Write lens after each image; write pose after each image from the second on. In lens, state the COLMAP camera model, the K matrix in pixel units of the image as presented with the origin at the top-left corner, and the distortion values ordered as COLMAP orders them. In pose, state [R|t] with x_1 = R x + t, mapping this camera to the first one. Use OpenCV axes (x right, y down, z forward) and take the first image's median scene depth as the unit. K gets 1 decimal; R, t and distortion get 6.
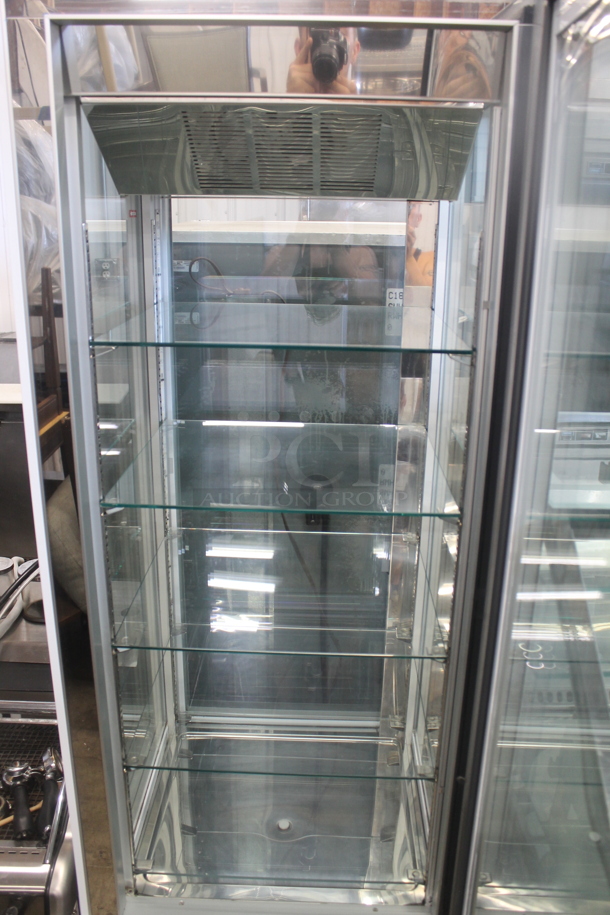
lens RADIAL K [[770.1, 0, 305.0], [0, 770.1, 457.5], [0, 0, 1]] dist [-0.064269, 0.001869]
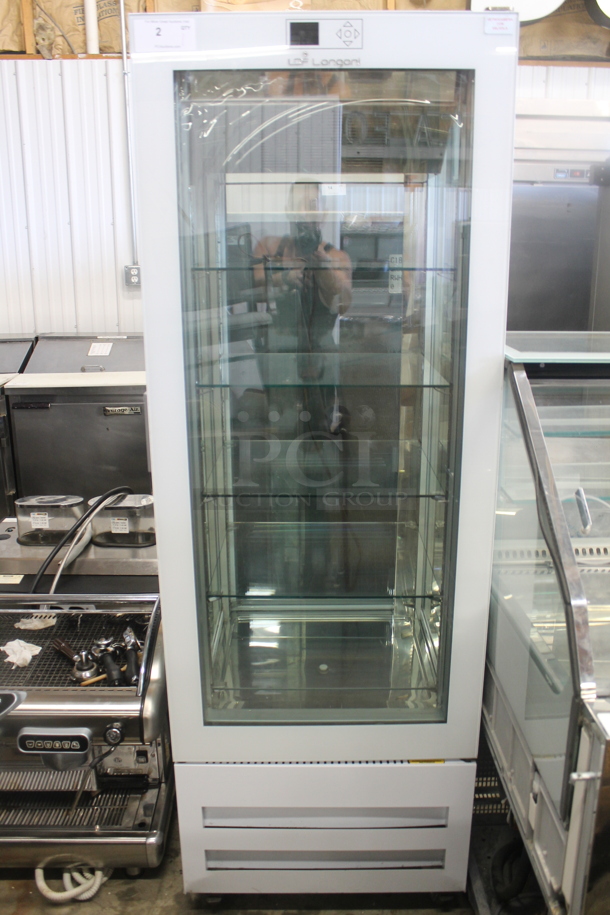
lens RADIAL K [[787.6, 0, 305.0], [0, 787.6, 457.5], [0, 0, 1]] dist [-0.035527, -0.002962]
pose [[0.999587, -0.025411, 0.013438, -0.061682], [0.026094, 0.998232, -0.053410, 0.185436], [-0.012057, 0.053739, 0.998482, -0.296887]]
